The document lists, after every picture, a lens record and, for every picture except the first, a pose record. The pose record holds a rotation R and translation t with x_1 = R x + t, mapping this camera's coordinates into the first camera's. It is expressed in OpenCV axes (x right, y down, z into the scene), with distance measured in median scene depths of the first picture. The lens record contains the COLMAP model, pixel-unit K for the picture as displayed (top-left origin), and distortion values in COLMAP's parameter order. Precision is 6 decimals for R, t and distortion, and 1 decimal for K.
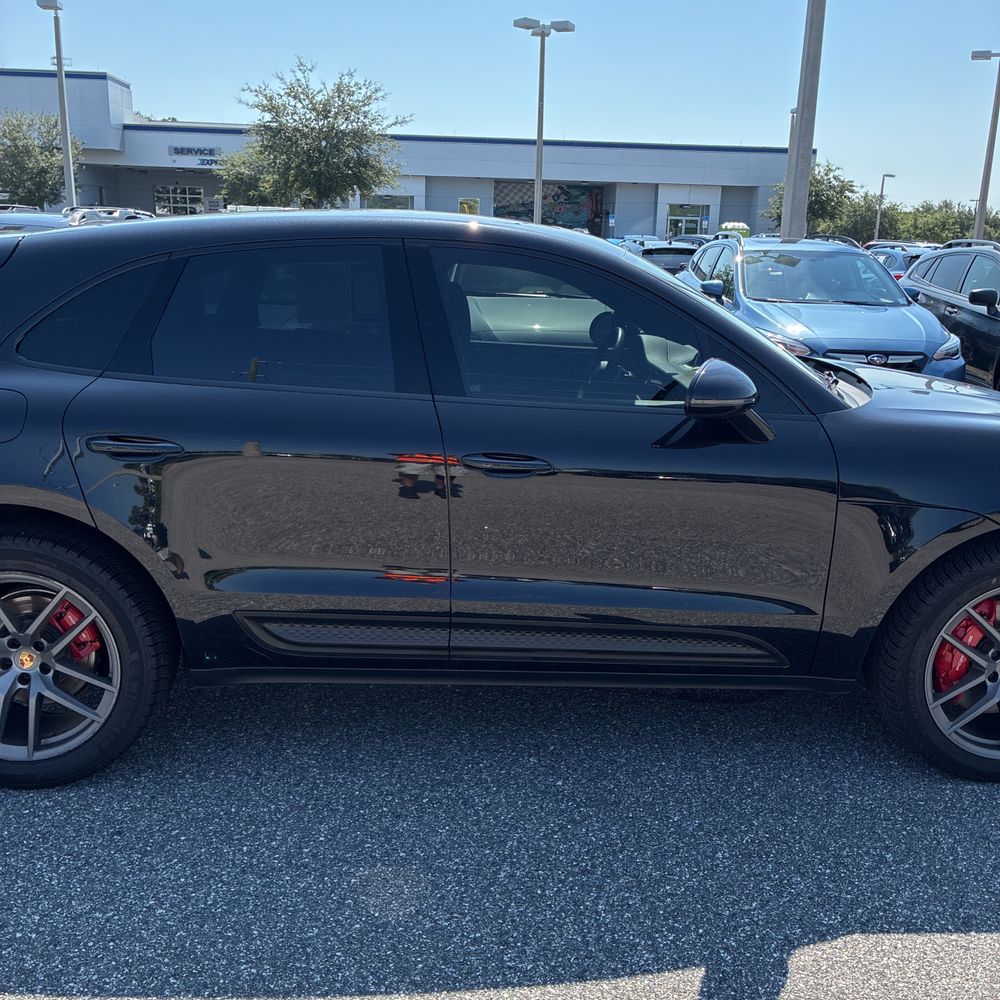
lens RADIAL K [[1017.9, 0, 500.0], [0, 1017.9, 494.5], [0, 0, 1]] dist [-0.004599, 0.052993]
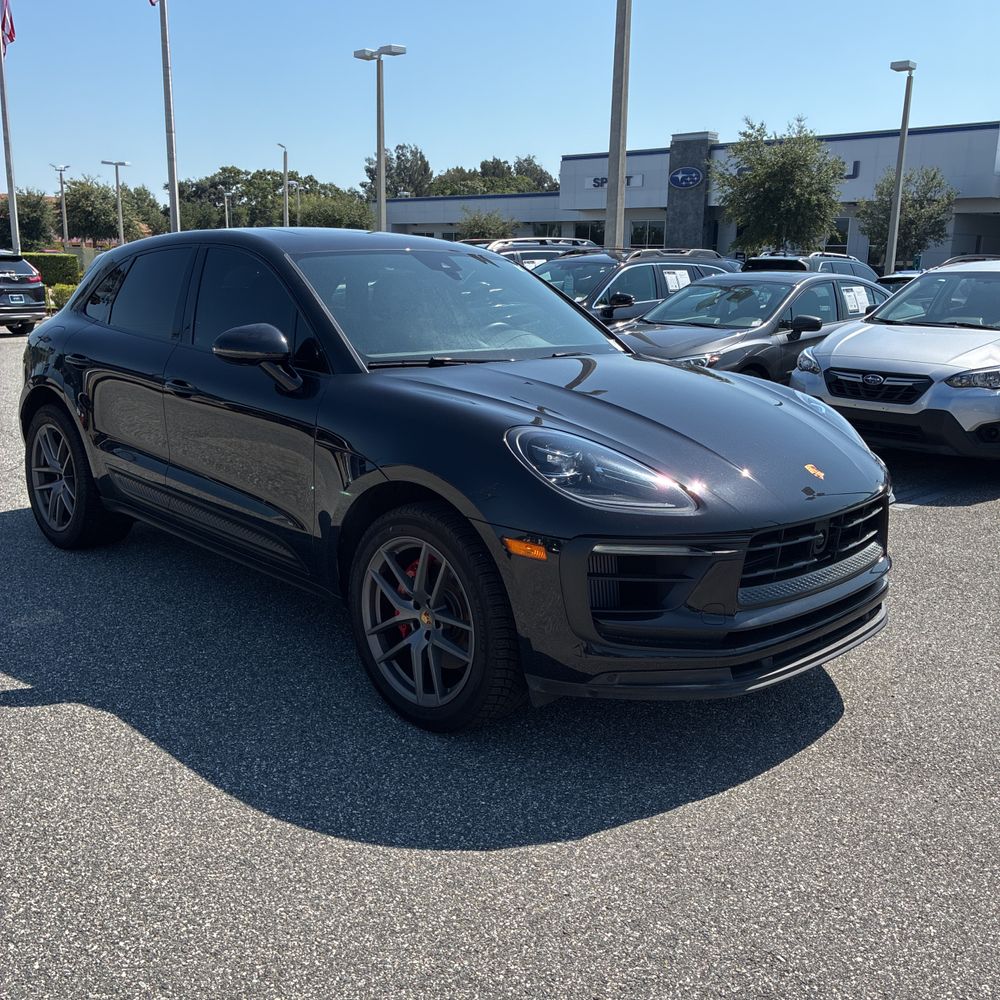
lens RADIAL K [[1000.8, 0, 499.9], [0, 1000.8, 495.5], [0, 0, 1]] dist [0.031162, -0.020445]
pose [[0.676335, 0.152525, -0.720630, 0.086059], [-0.183701, 0.982341, 0.035509, -0.000852], [0.713320, 0.108364, 0.692410, 0.019649]]
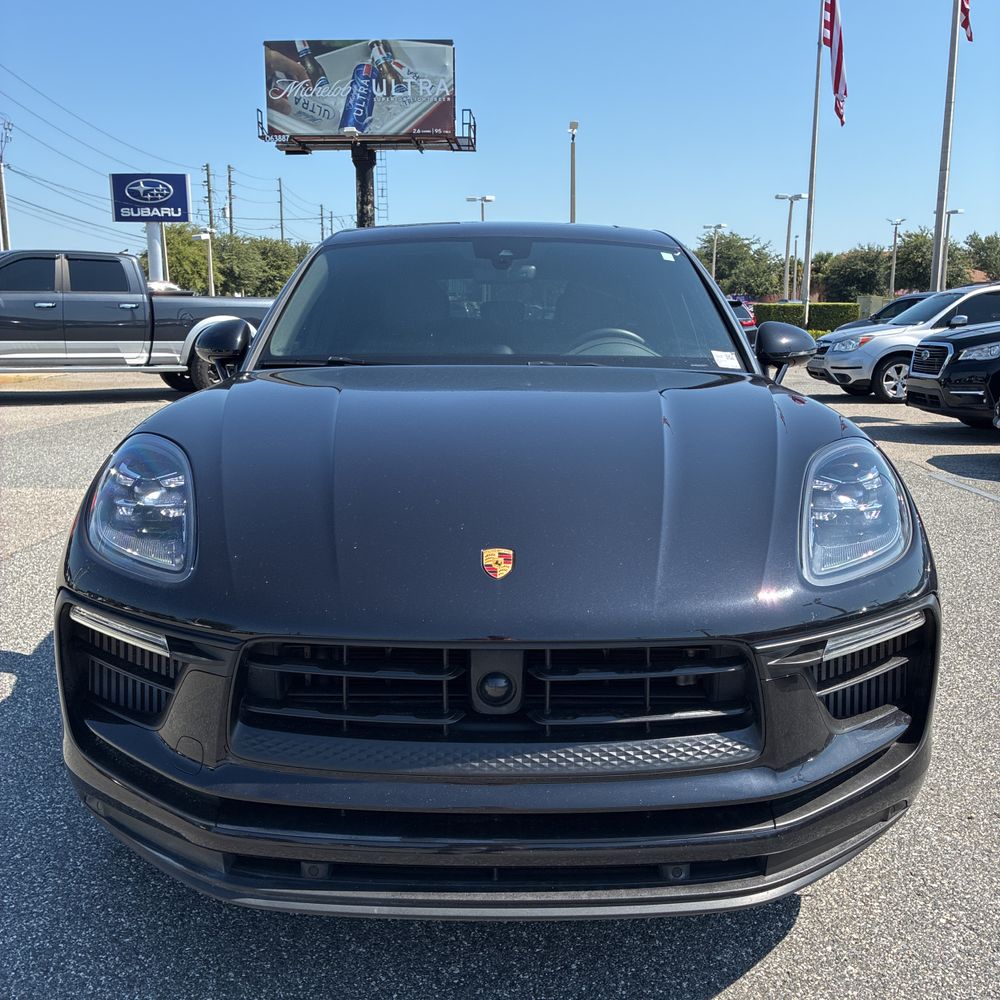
lens RADIAL K [[1017.9, 0, 500.0], [0, 1017.9, 494.5], [0, 0, 1]] dist [-0.004599, 0.052993]
pose [[-0.029672, 0.154868, -0.987489, 0.088488], [-0.249424, 0.955525, 0.157350, -0.012601], [0.967940, 0.250973, 0.010276, 0.081910]]
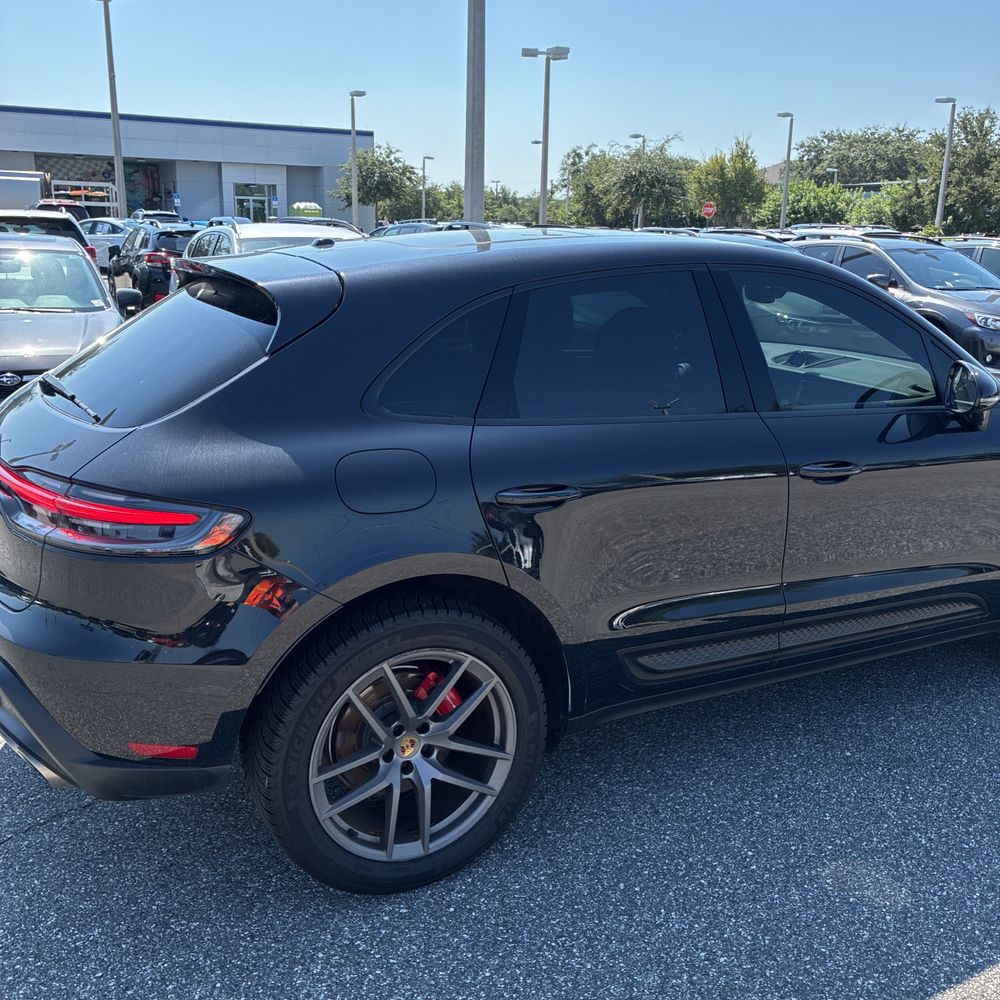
lens RADIAL K [[1017.9, 0, 500.0], [0, 1017.9, 494.5], [0, 0, 1]] dist [-0.004599, 0.052993]
pose [[0.909627, -0.114235, 0.399411, -0.045389], [0.106316, 0.993445, 0.042009, -0.005340], [-0.401592, 0.004251, 0.915809, 0.009508]]
